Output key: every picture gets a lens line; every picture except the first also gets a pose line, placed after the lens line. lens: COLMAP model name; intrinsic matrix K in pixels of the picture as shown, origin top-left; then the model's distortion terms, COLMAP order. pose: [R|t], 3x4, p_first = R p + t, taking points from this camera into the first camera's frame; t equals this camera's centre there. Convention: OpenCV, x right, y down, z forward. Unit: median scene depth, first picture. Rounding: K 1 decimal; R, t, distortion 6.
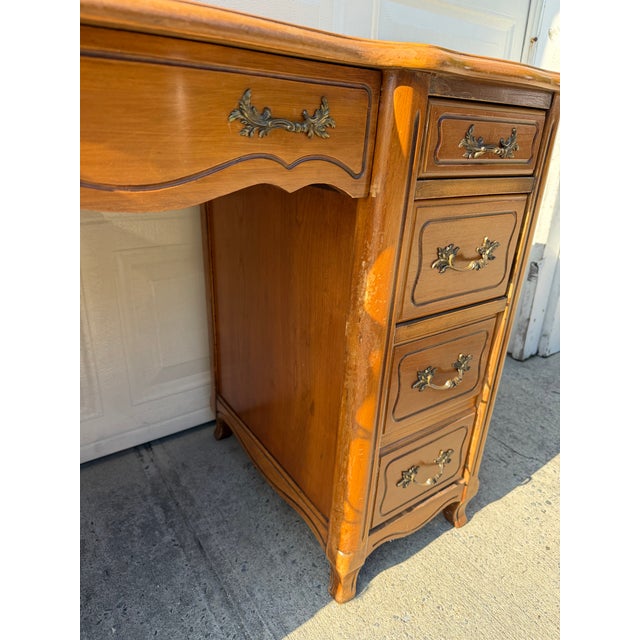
lens RADIAL K [[456.9, 0, 318.6], [0, 456.9, 318.9], [0, 0, 1]] dist [0.022958, -0.048468]
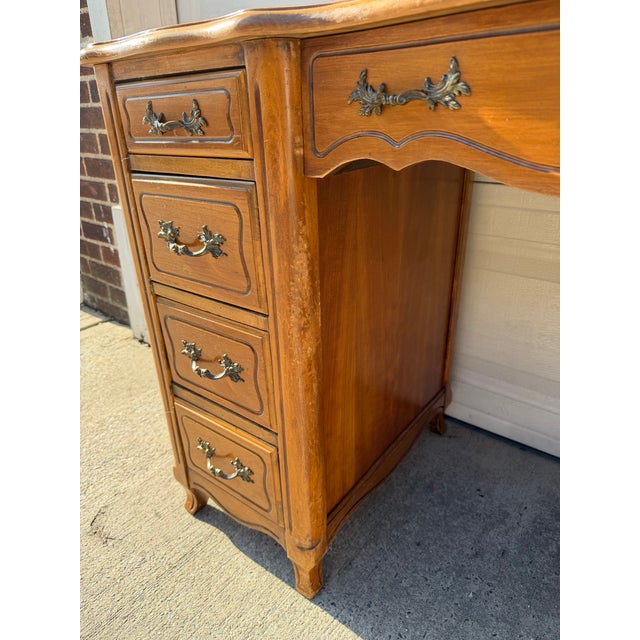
lens RADIAL K [[456.9, 0, 318.6], [0, 456.9, 318.9], [0, 0, 1]] dist [0.022958, -0.048468]
pose [[0.278793, 0.350939, -0.893933, 0.854875], [-0.316000, 0.912527, 0.259687, -0.209065], [0.906873, 0.210084, 0.365303, 0.615252]]
